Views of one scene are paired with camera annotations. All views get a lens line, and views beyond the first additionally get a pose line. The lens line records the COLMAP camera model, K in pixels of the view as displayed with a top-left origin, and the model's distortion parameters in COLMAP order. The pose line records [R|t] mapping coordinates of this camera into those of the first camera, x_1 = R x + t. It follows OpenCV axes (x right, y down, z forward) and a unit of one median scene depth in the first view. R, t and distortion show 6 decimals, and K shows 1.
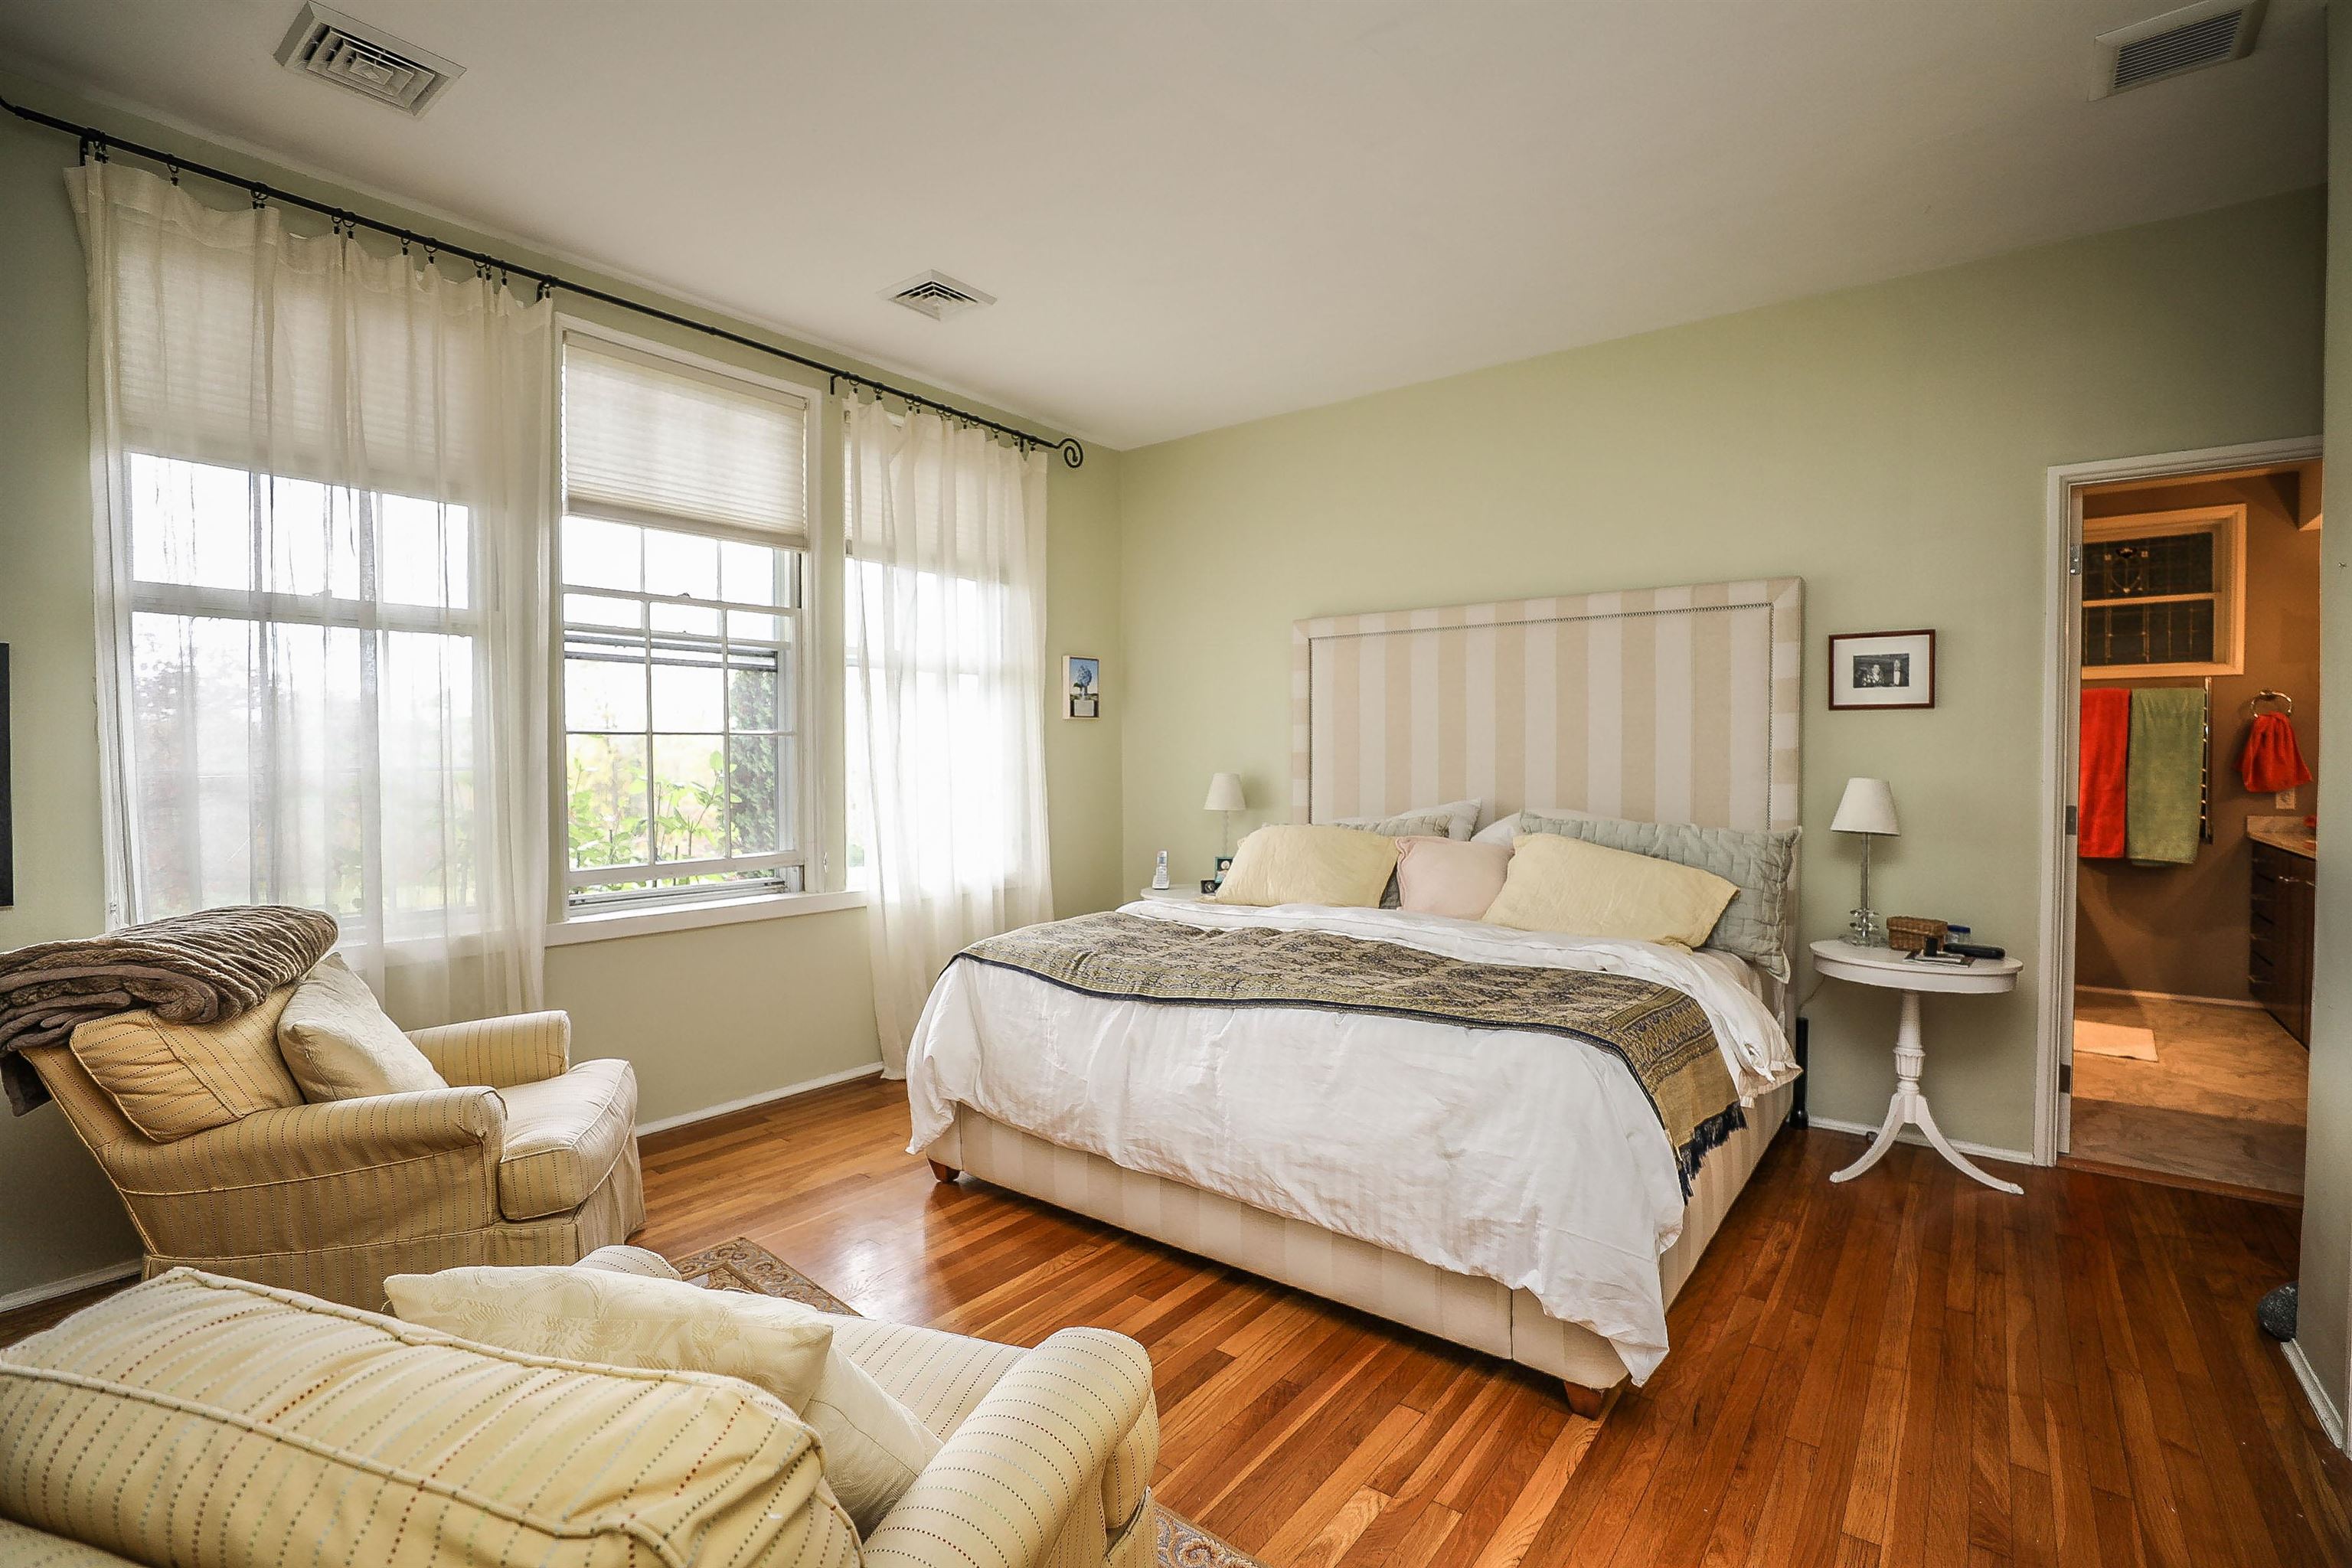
lens RADIAL K [[1103.8, 0, 1176.0], [0, 1103.8, 784.0], [0, 0, 1]] dist [-0.002926, -0.000524]
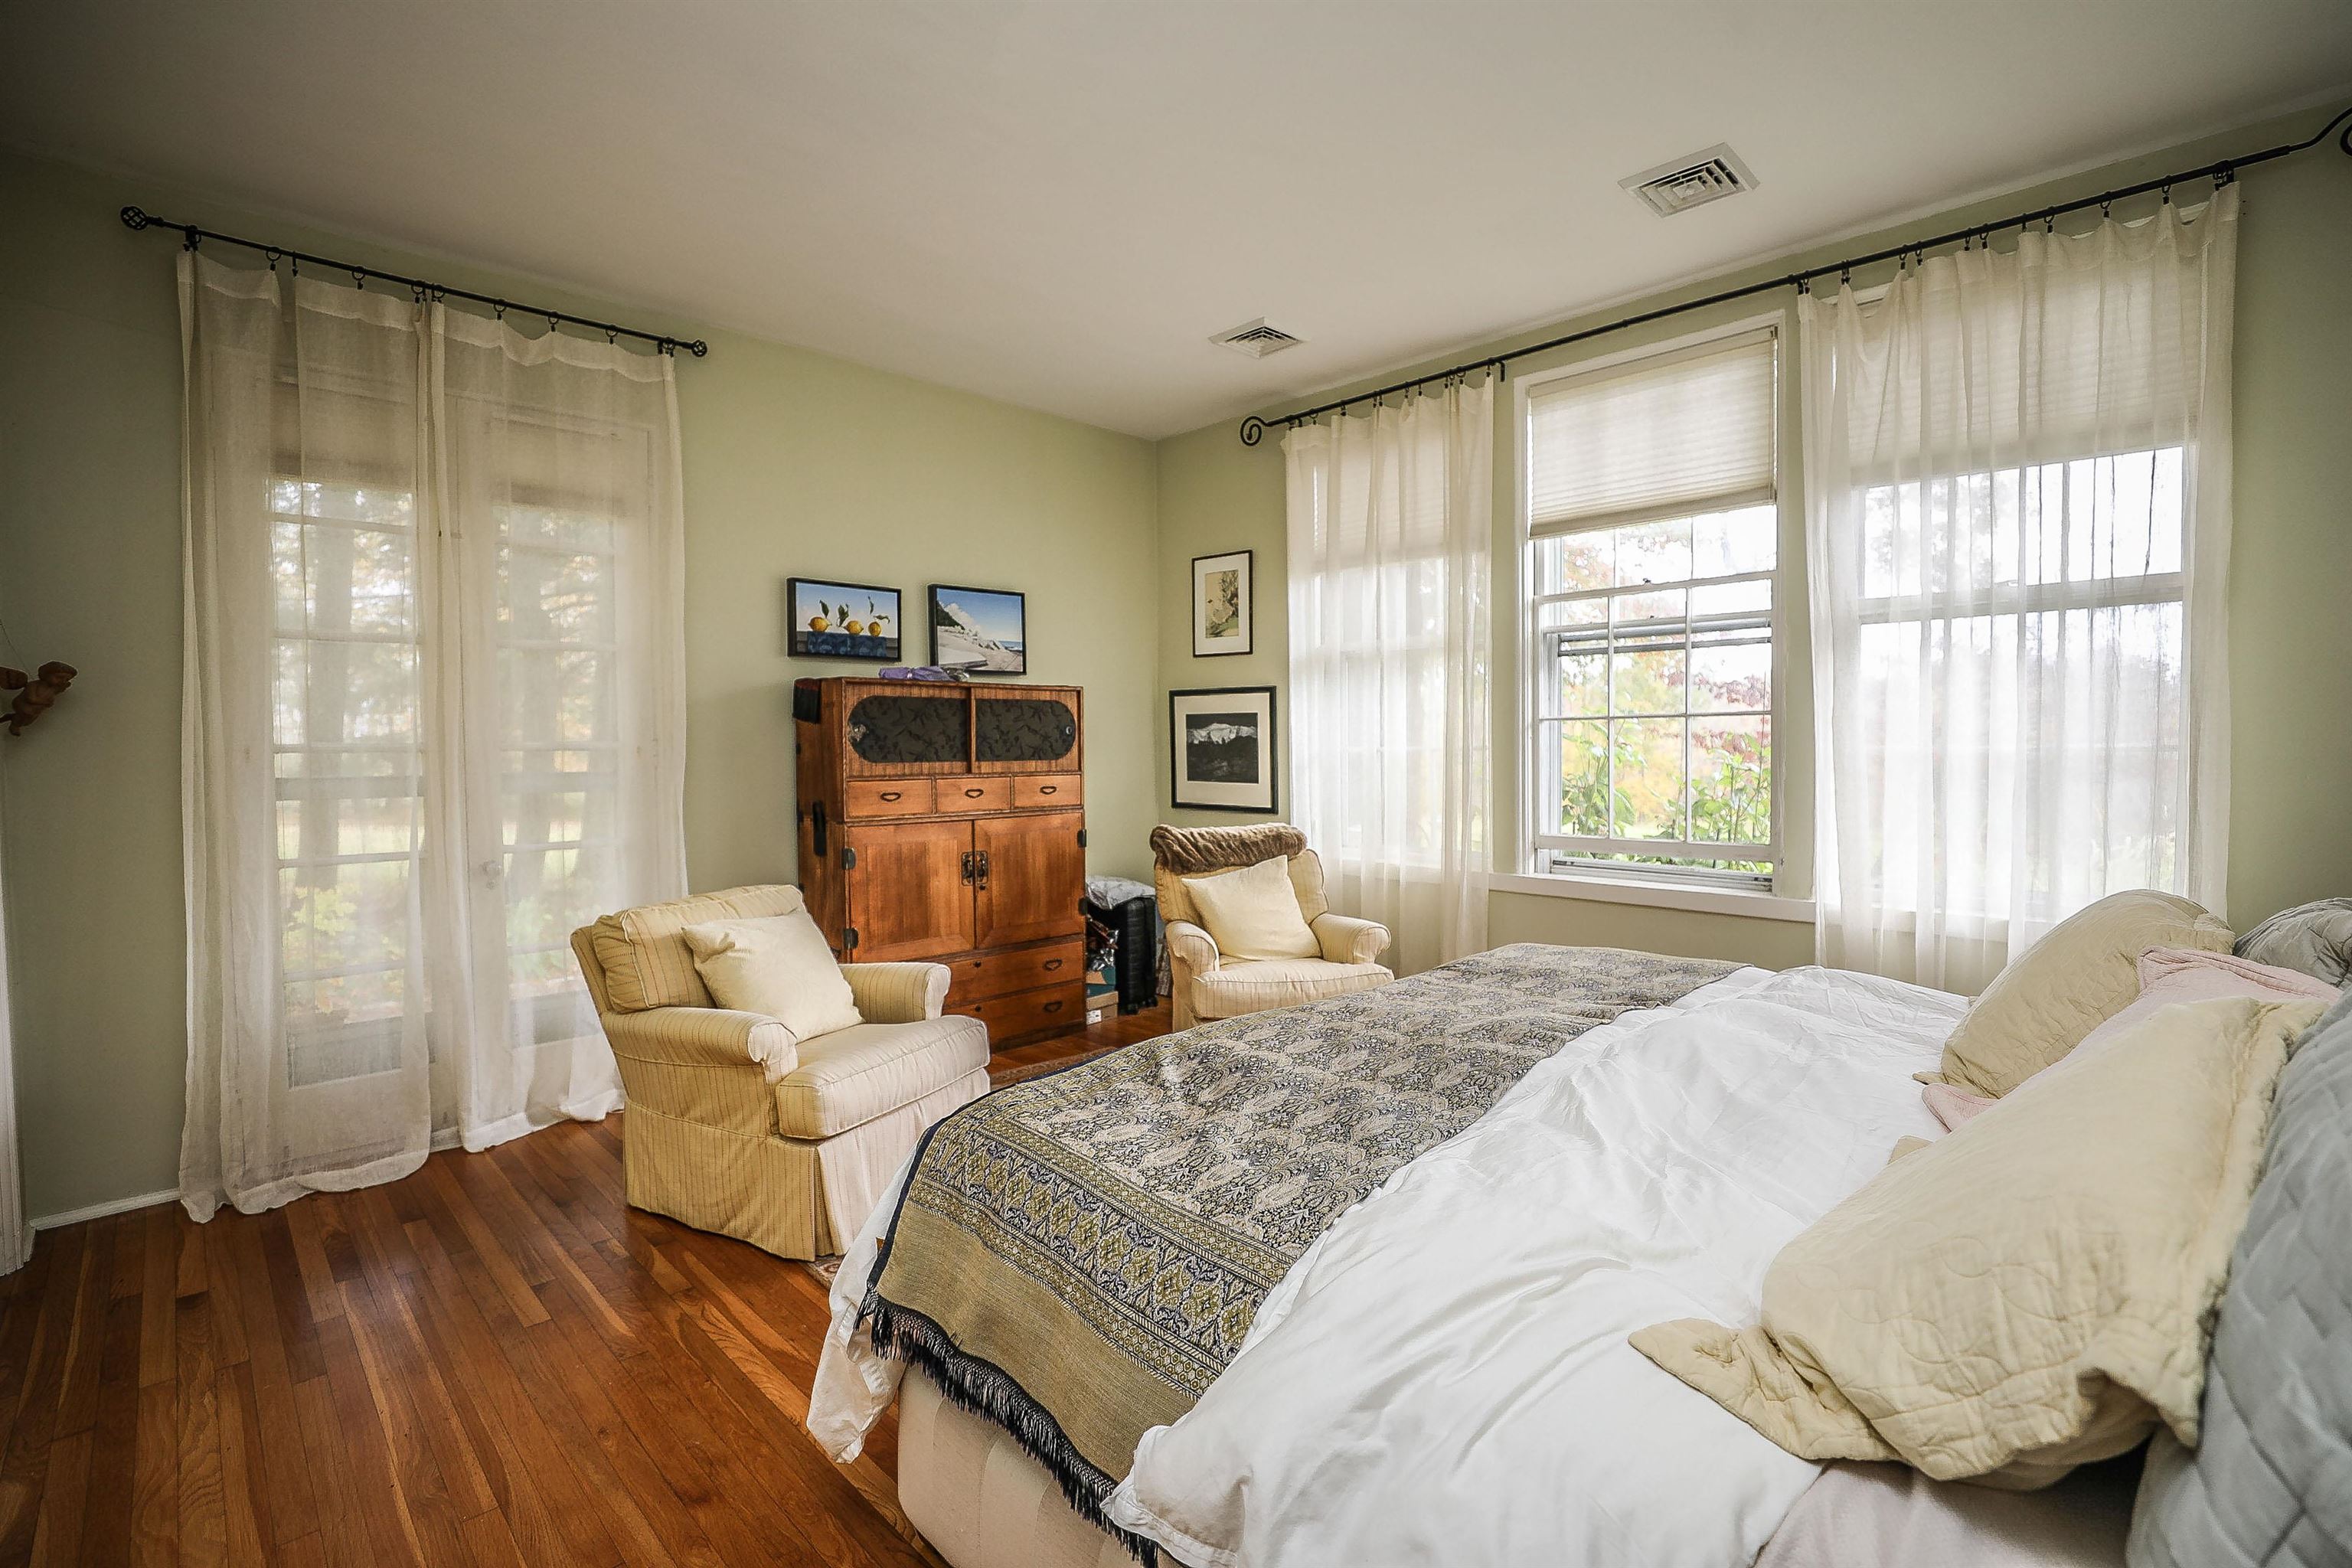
lens RADIAL K [[1027.8, 0, 1176.0], [0, 1027.8, 784.0], [0, 0, 1]] dist [-0.000863, -0.000057]
pose [[-0.114228, 0.036914, -0.992769, 0.580442], [-0.024188, 0.998910, 0.039925, -0.010336], [0.993160, 0.028573, -0.113211, 0.690724]]
